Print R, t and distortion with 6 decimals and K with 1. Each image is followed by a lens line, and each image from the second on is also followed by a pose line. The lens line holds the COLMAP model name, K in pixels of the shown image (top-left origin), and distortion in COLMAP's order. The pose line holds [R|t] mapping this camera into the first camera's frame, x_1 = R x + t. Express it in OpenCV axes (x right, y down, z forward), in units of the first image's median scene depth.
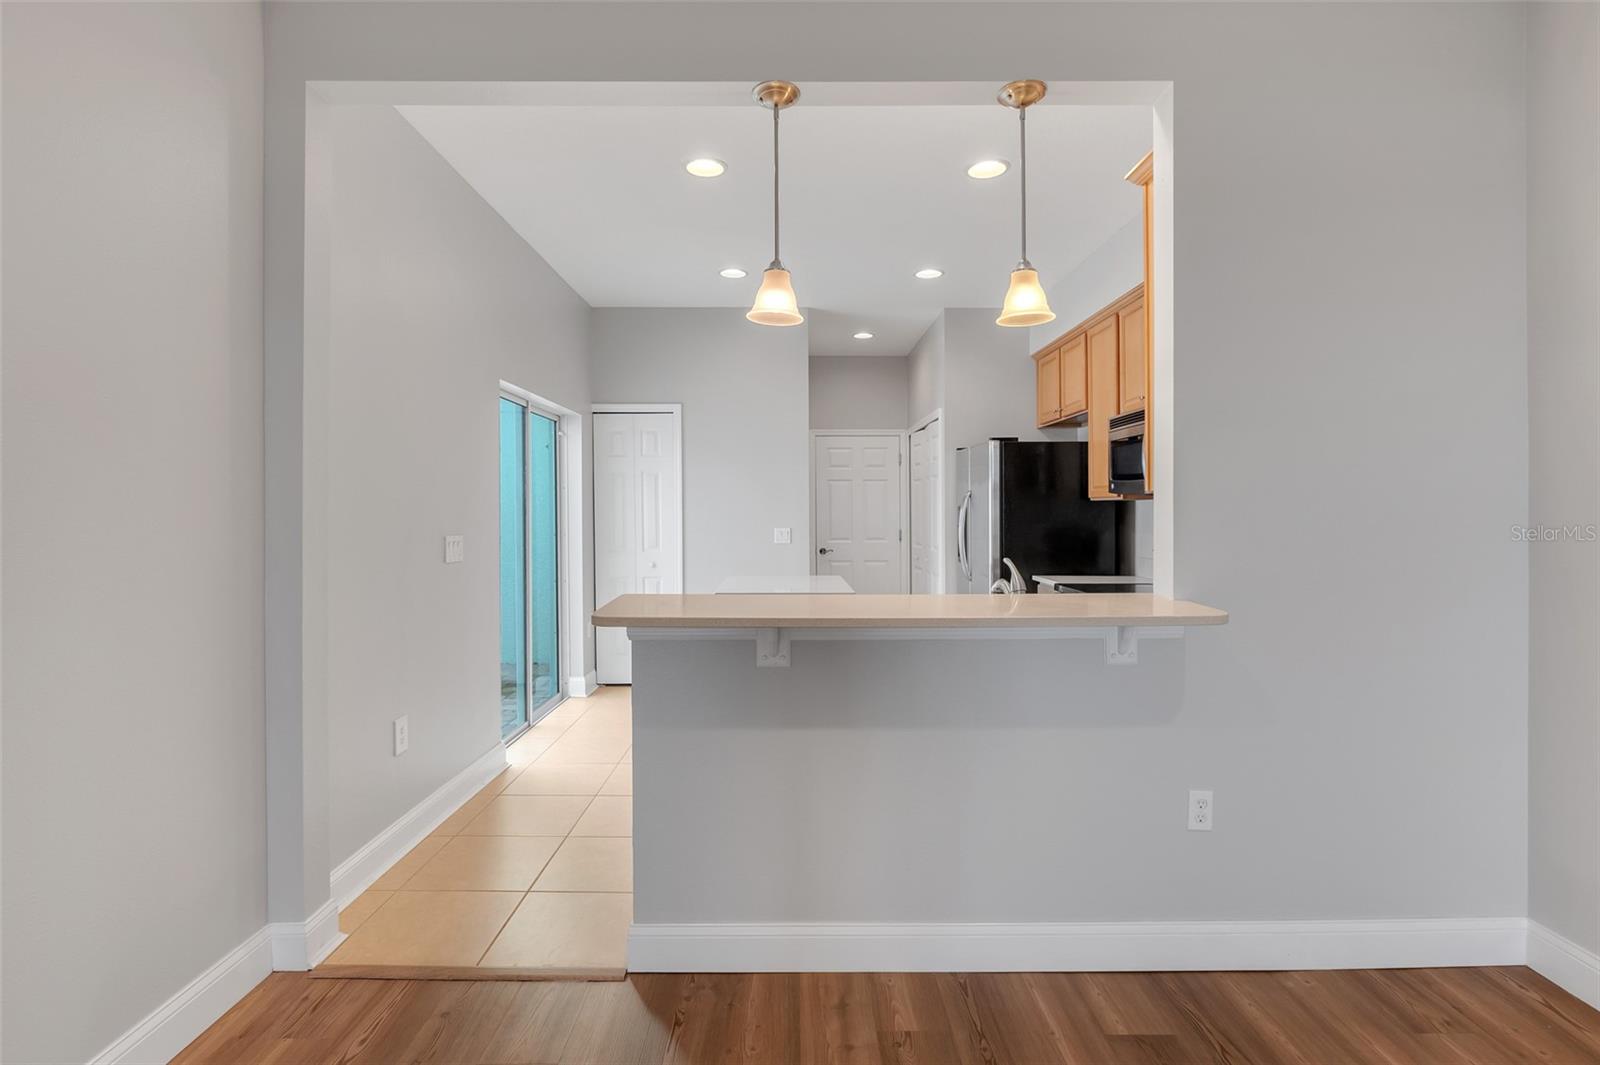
lens RADIAL K [[739.2, 0, 789.4], [0, 739.2, 516.8], [0, 0, 1]] dist [-0.008864, 0.000574]
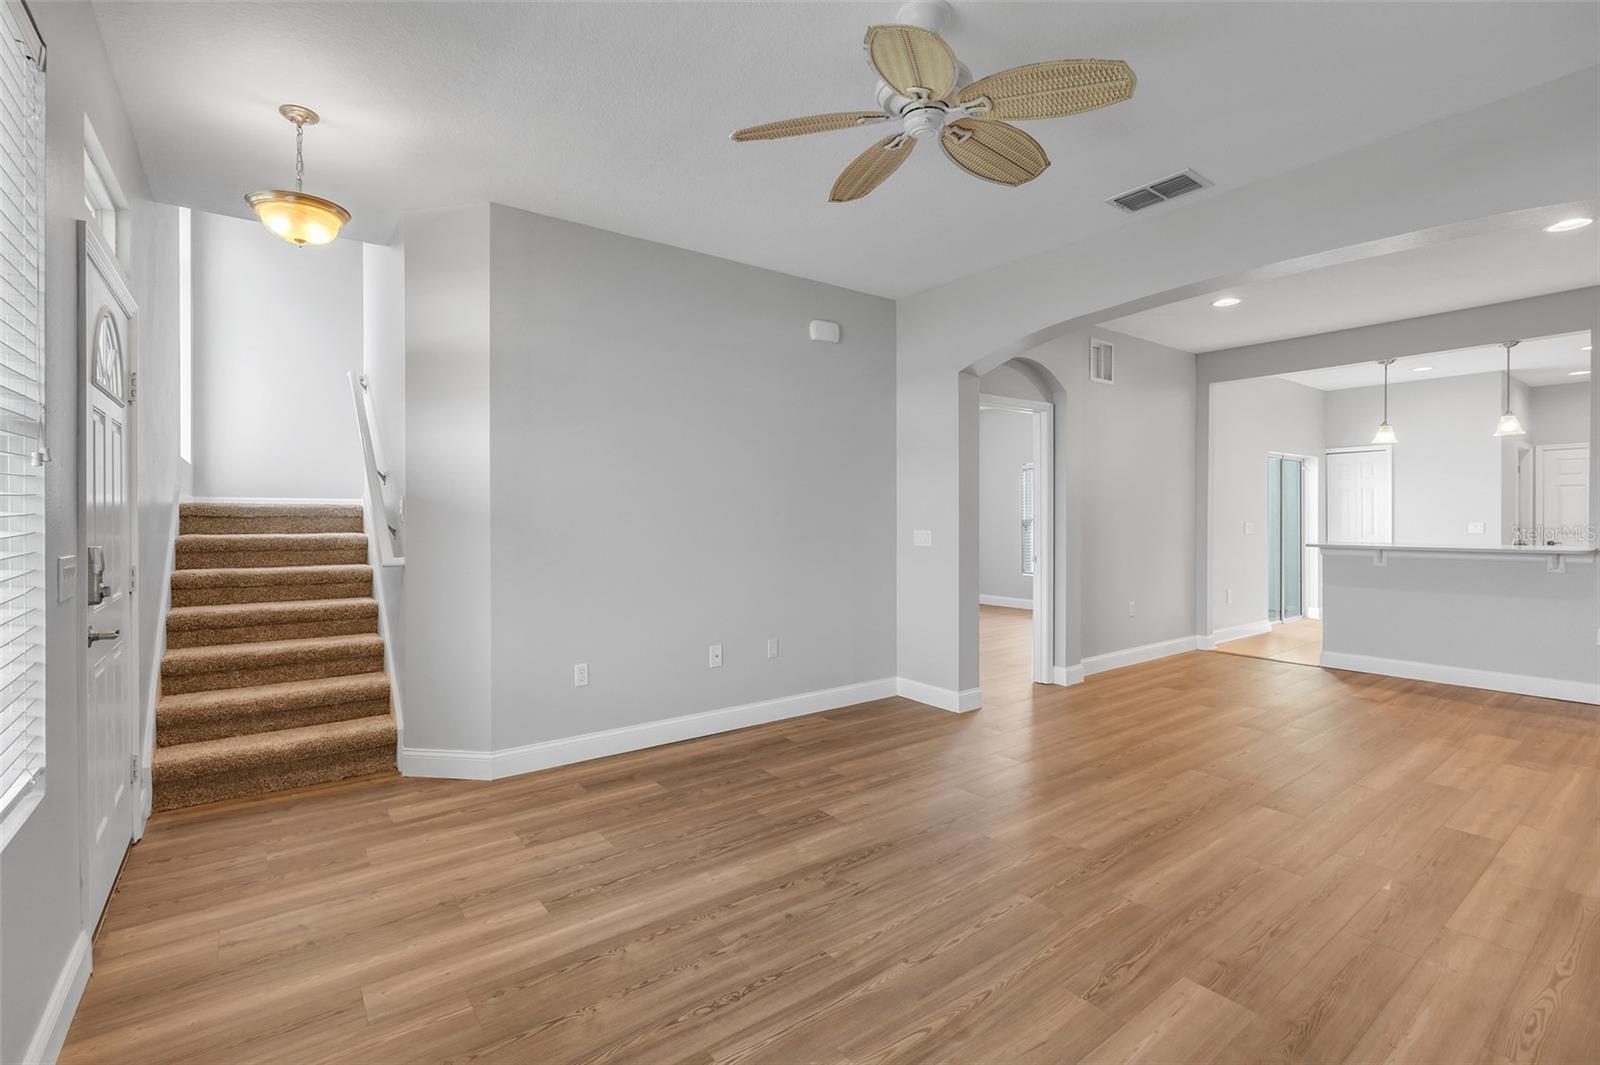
lens RADIAL K [[739.2, 0, 787.6], [0, 739.2, 521.5], [0, 0, 1]] dist [-0.008864, 0.000574]
pose [[0.599041, 0.005407, -0.800700, 0.402794], [-0.002758, 0.999985, 0.004689, 0.010499], [0.800714, -0.000600, 0.599047, -1.164897]]
